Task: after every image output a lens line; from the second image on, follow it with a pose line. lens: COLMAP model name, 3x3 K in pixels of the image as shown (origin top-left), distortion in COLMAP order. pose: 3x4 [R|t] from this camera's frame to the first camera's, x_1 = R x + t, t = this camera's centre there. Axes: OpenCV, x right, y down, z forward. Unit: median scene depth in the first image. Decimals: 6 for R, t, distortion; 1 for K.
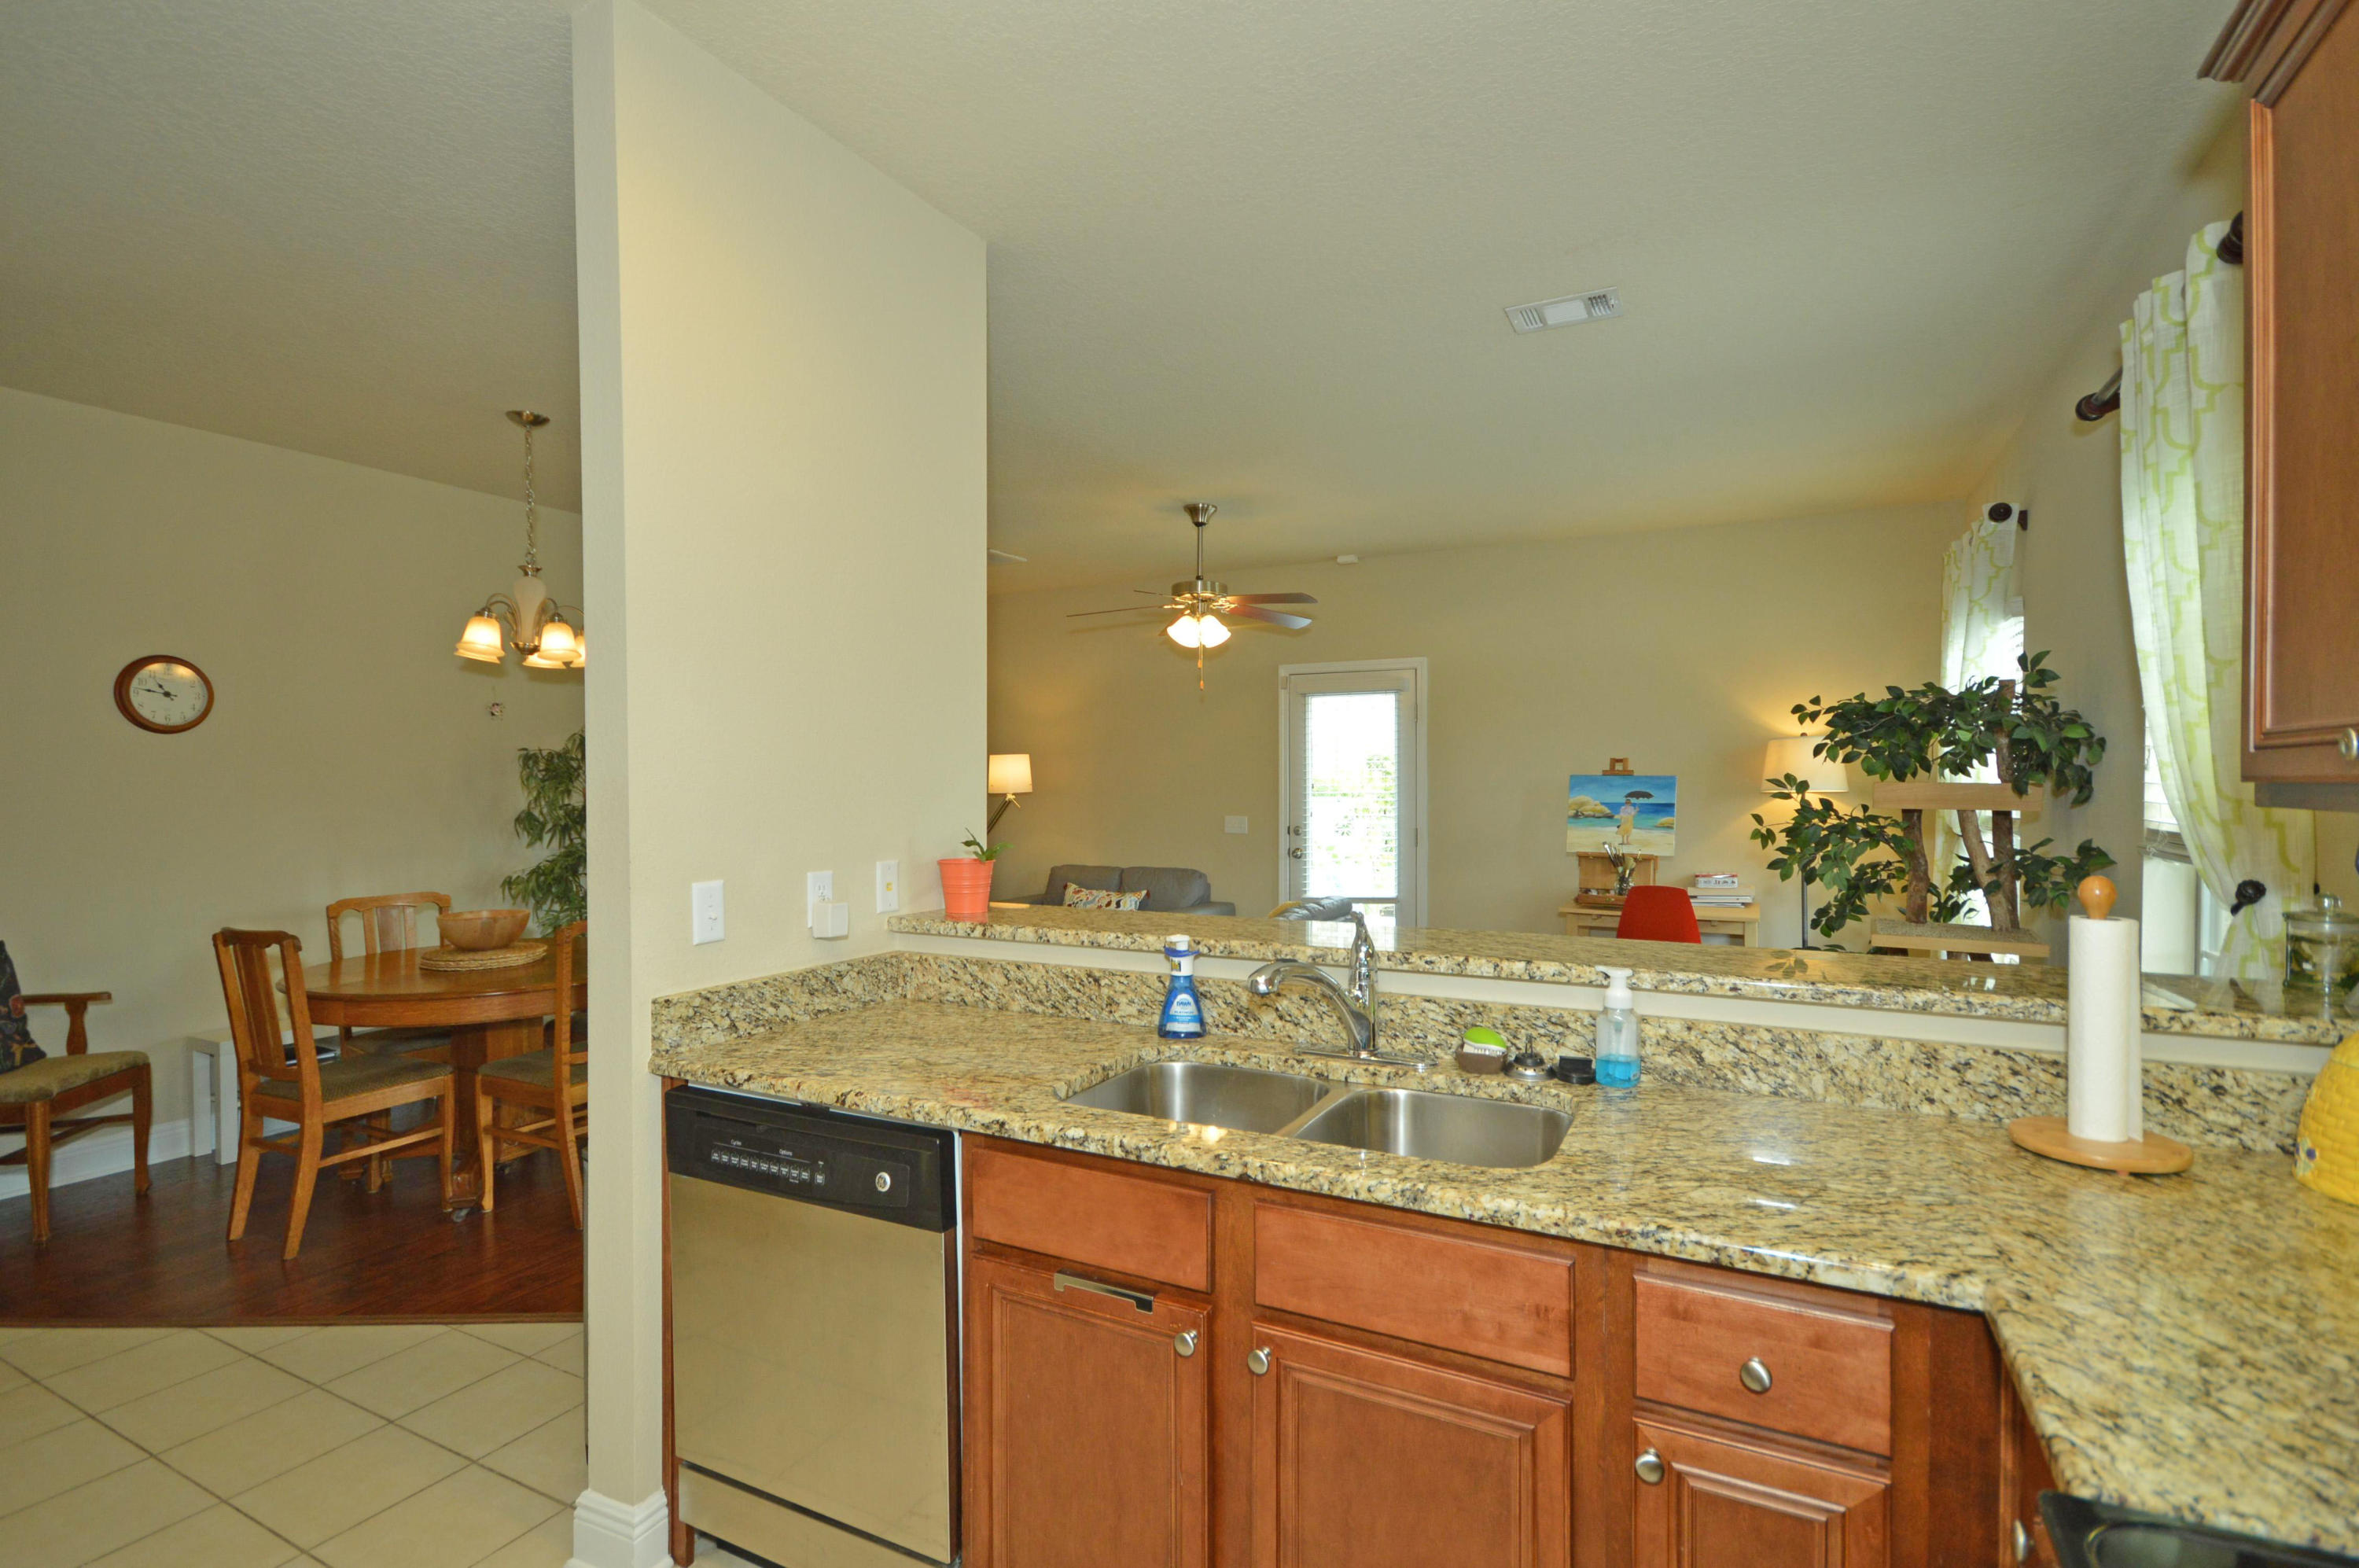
lens RADIAL K [[1122.3, 0, 1182.7], [0, 1122.3, 791.3], [0, 0, 1]] dist [0.002105, -0.001129]
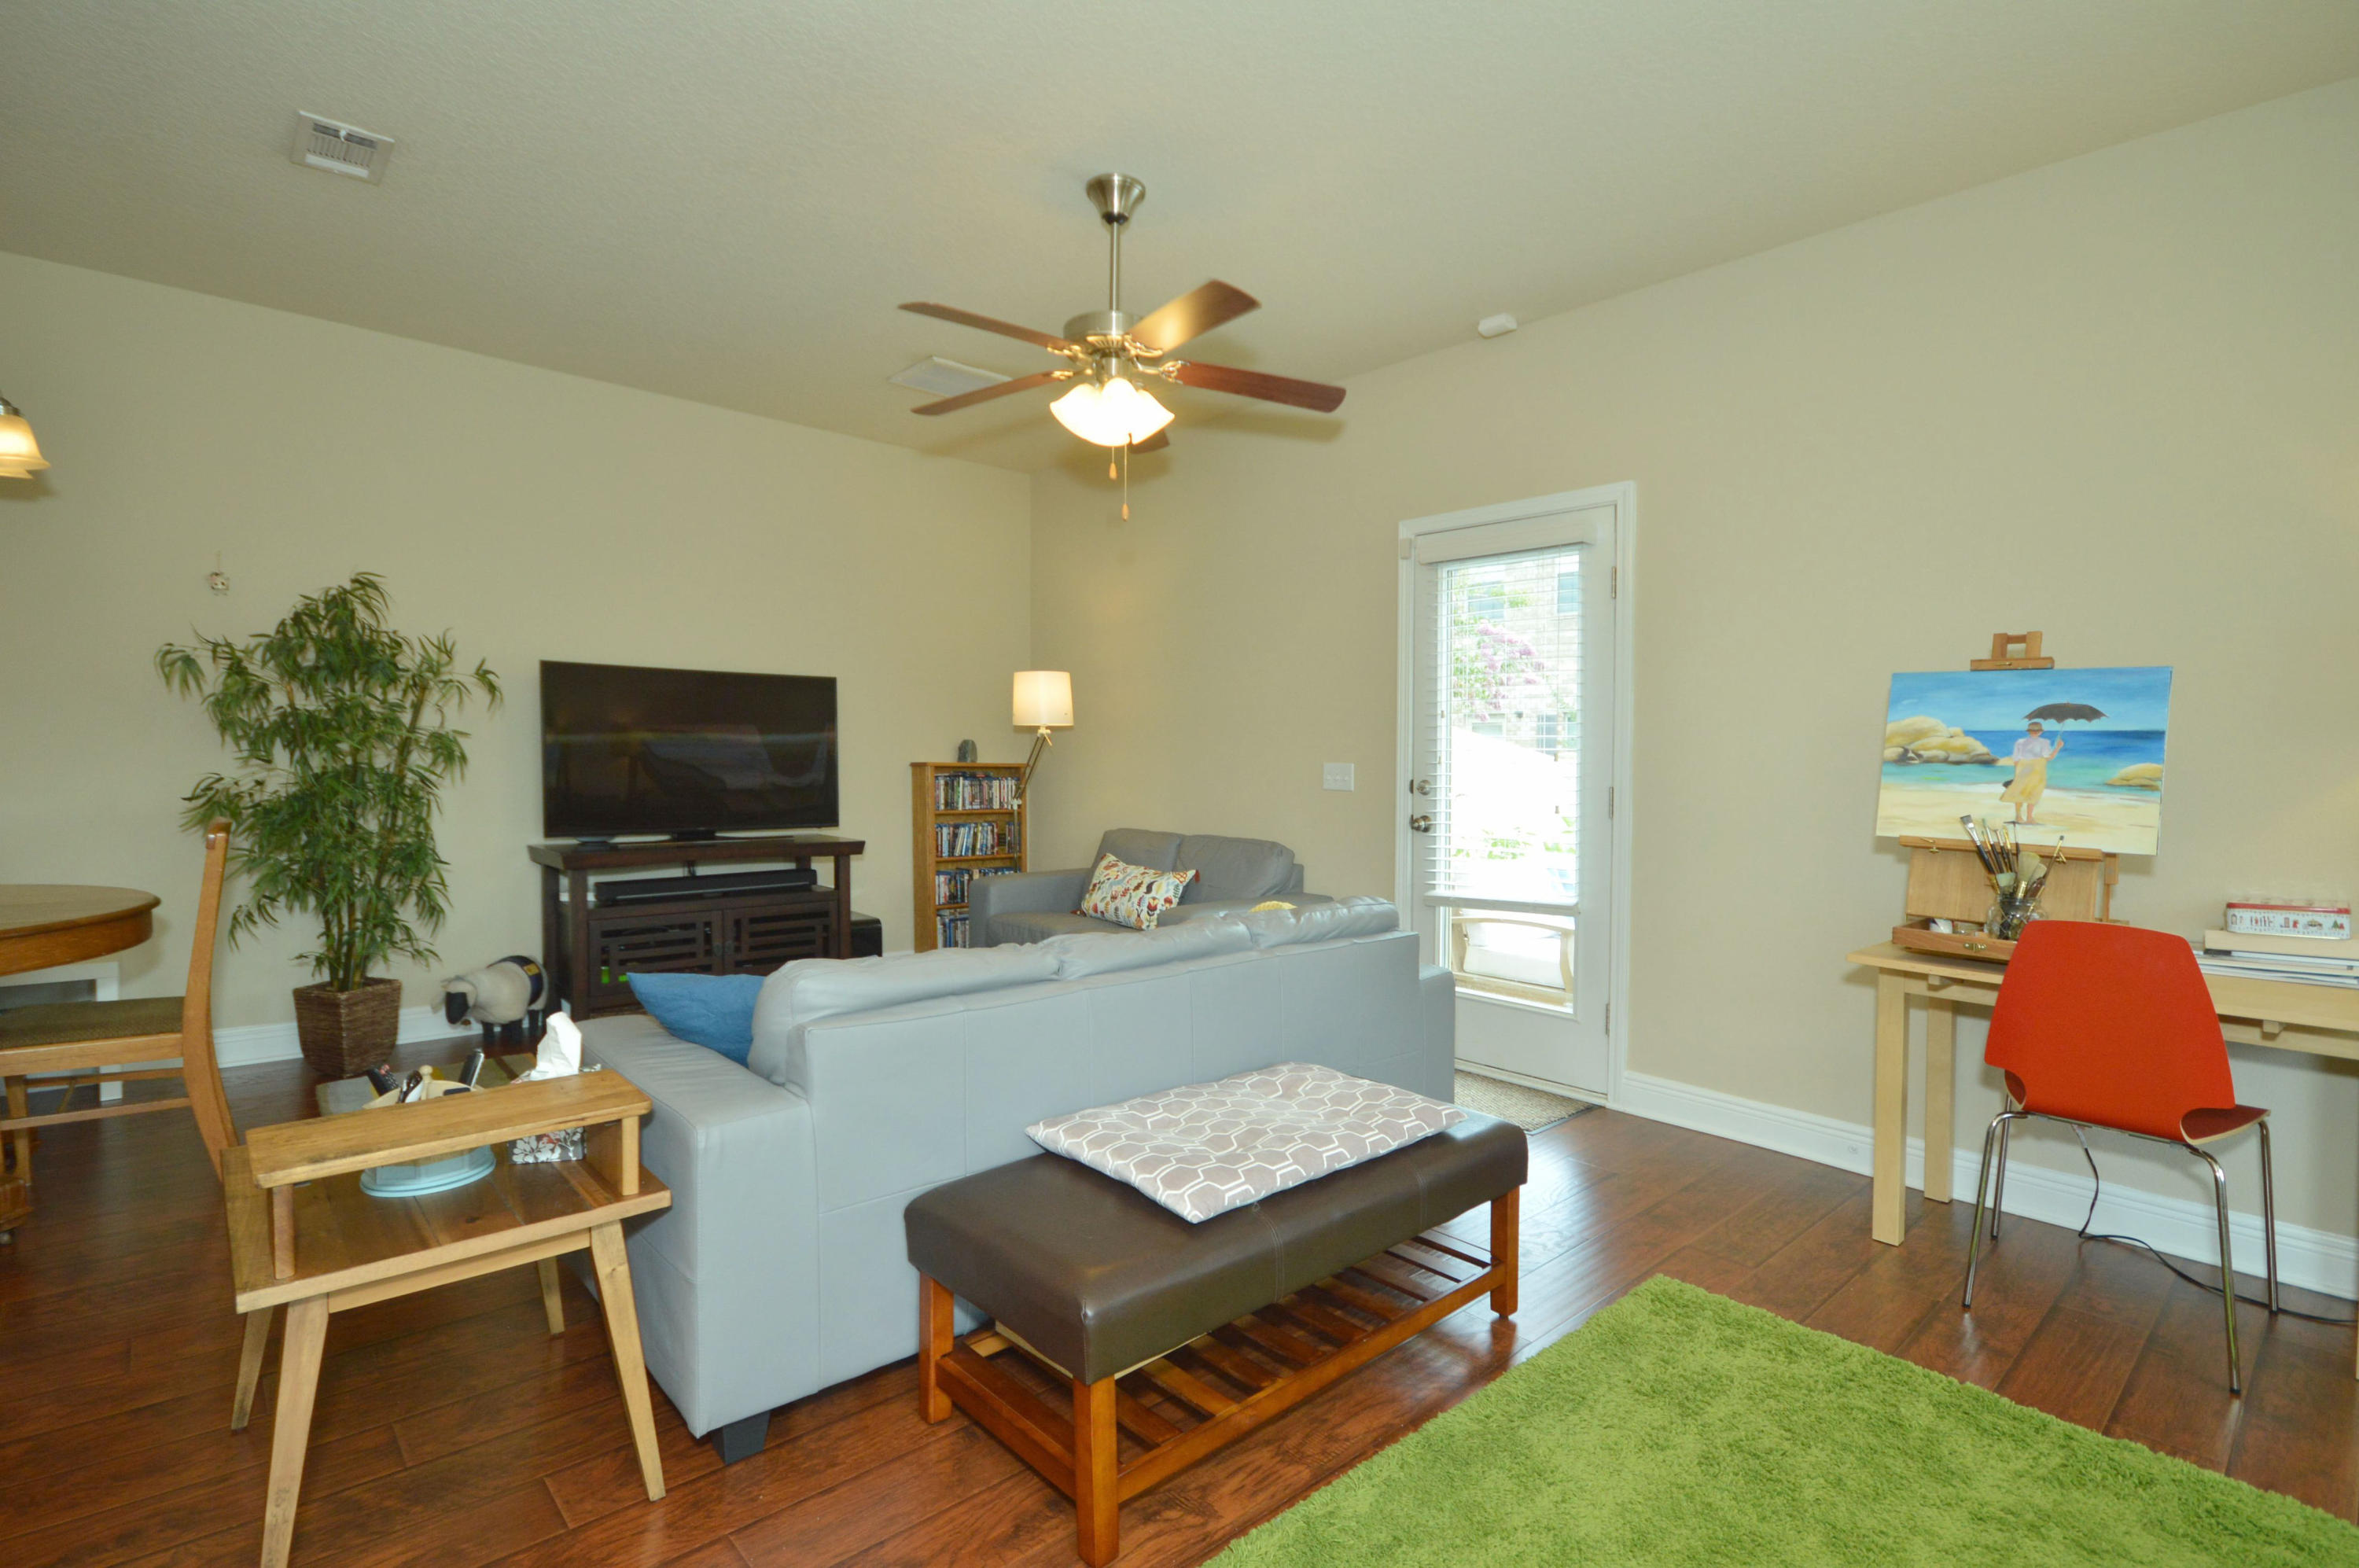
lens RADIAL K [[1102.8, 0, 1192.4], [0, 1102.8, 776.8], [0, 0, 1]] dist [0.009087, 0.000421]
pose [[0.947111, 0.025681, -0.319876, 0.416633], [-0.022267, 0.999649, 0.014327, 0.055387], [0.320132, -0.006447, 0.947351, 0.898941]]
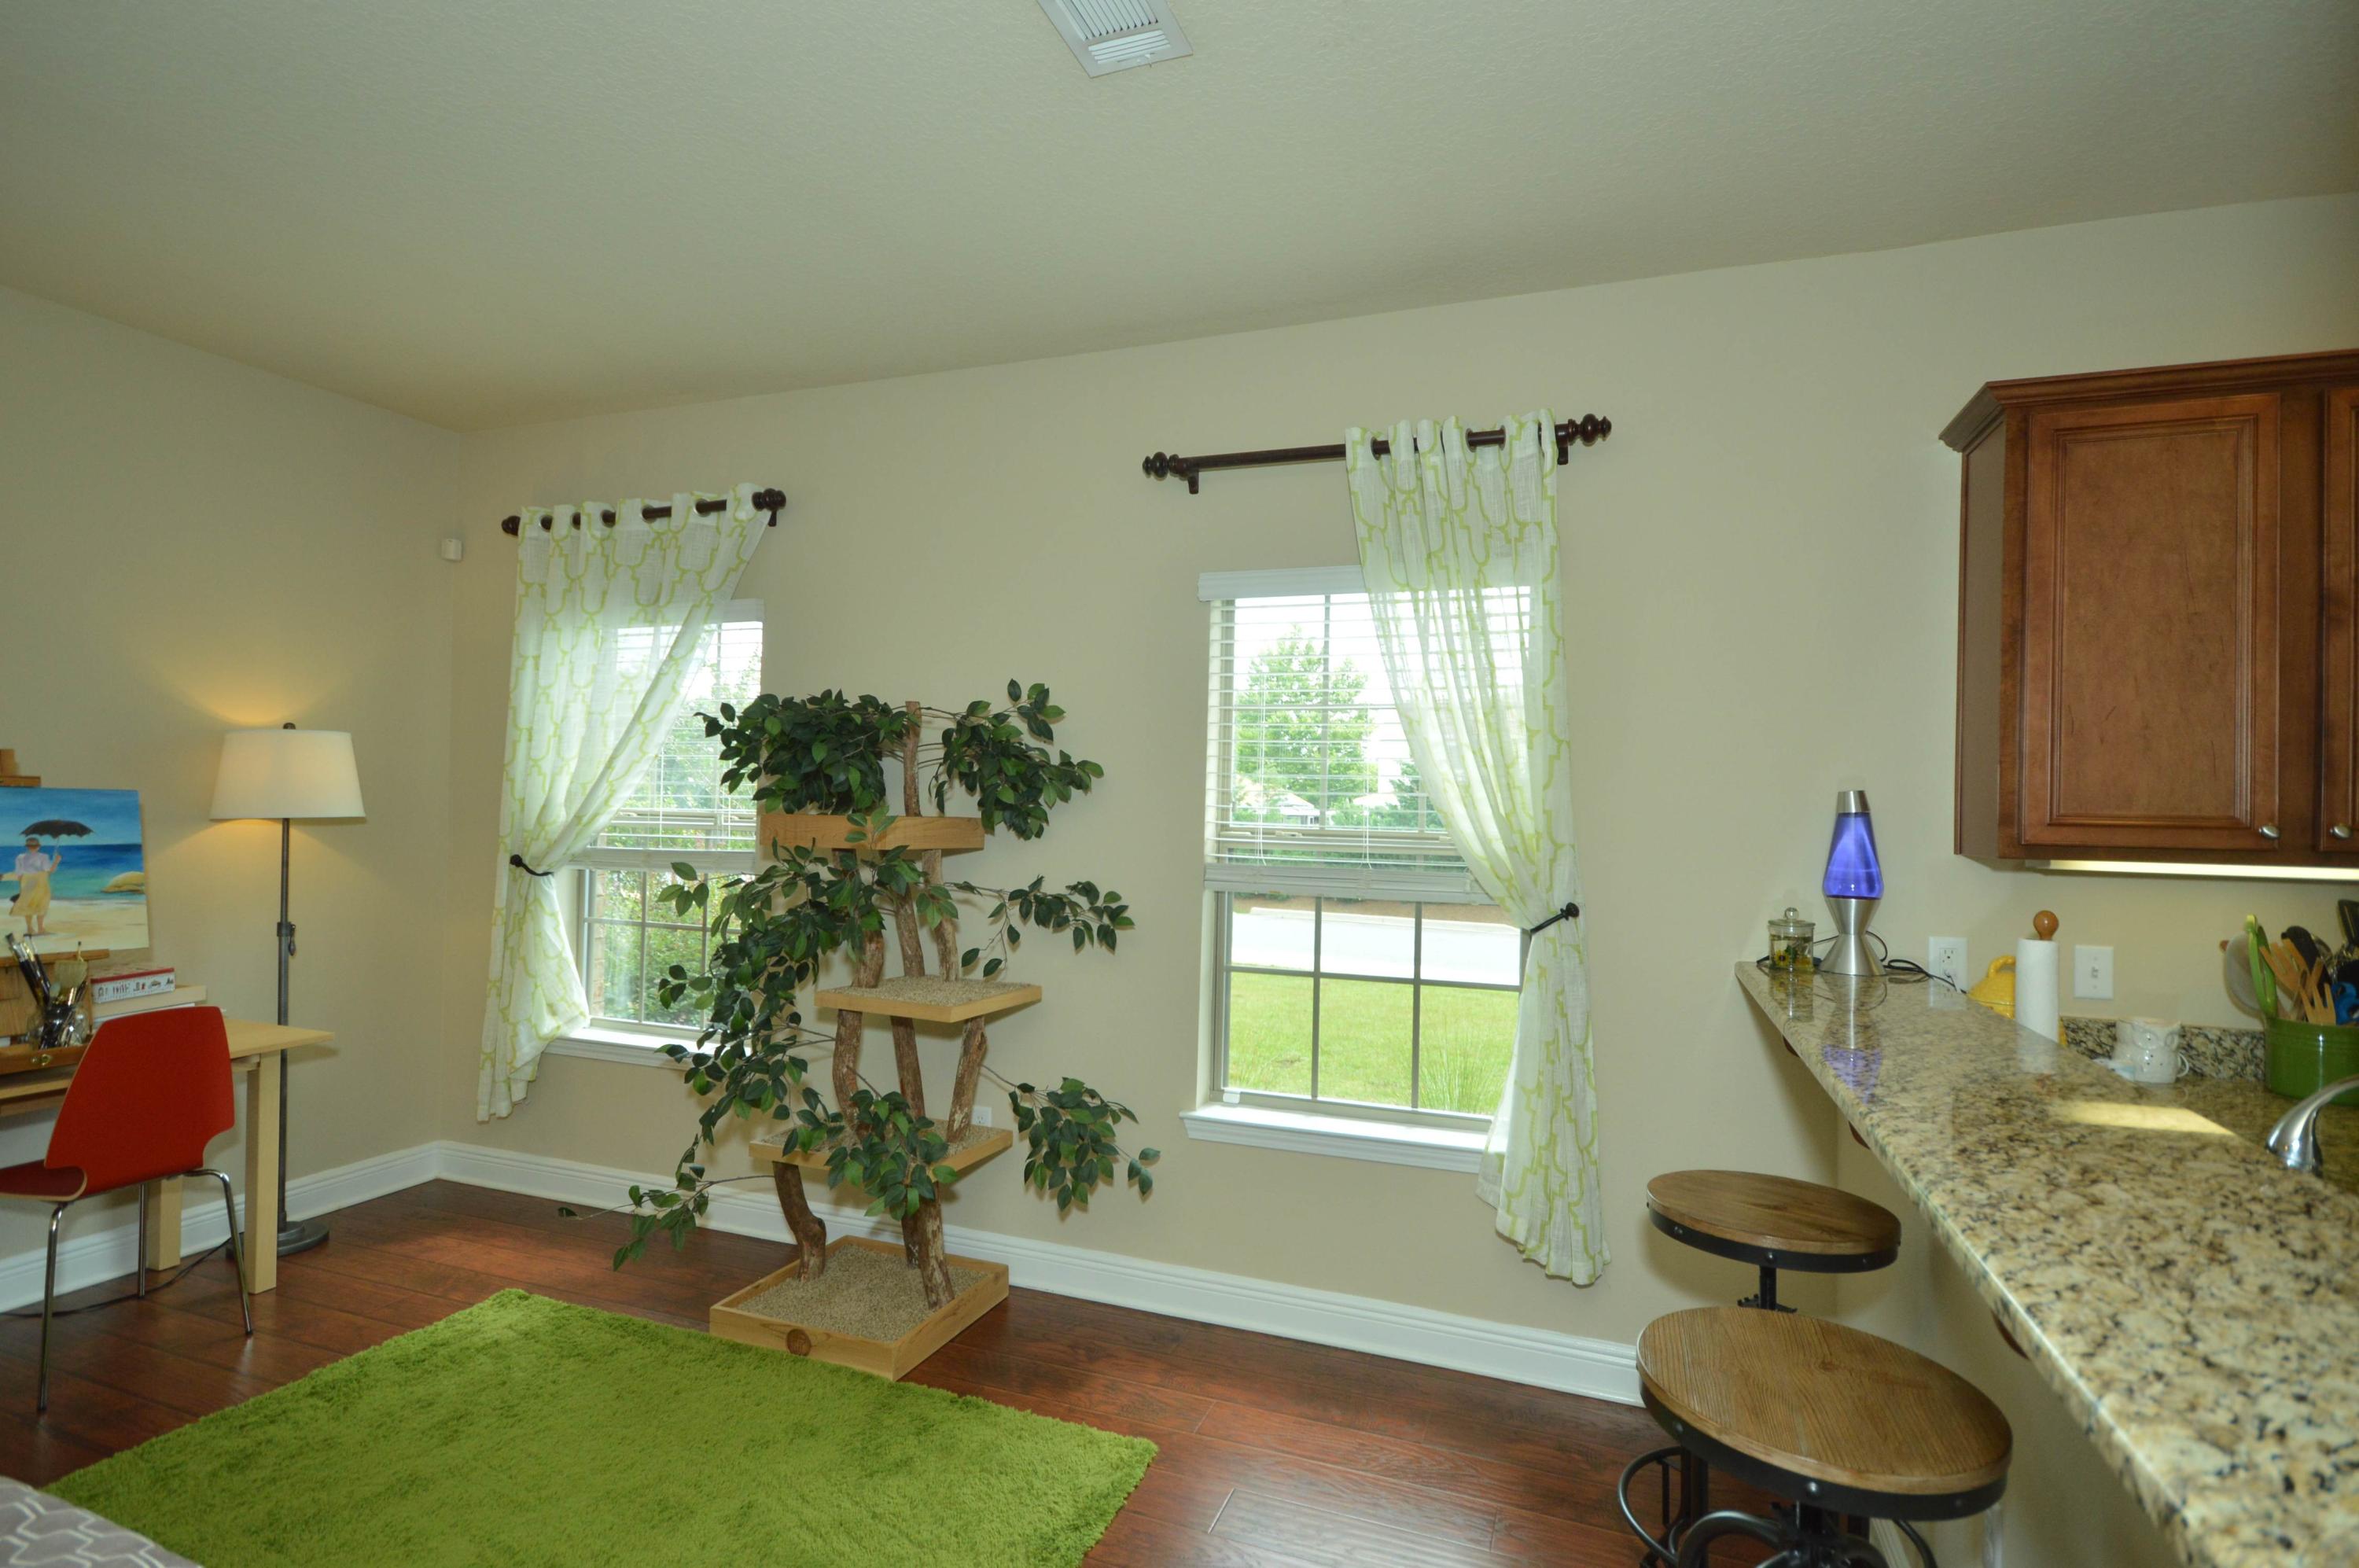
lens RADIAL K [[1148.0, 0, 1187.8], [0, 1148.0, 794.0], [0, 0, 1]] dist [-0.002498, -0.002203]
pose [[-0.113890, 0.011868, 0.993423, -0.250875], [-0.011022, 0.999852, -0.013208, -0.019719], [-0.993432, -0.012454, -0.113742, 1.074449]]
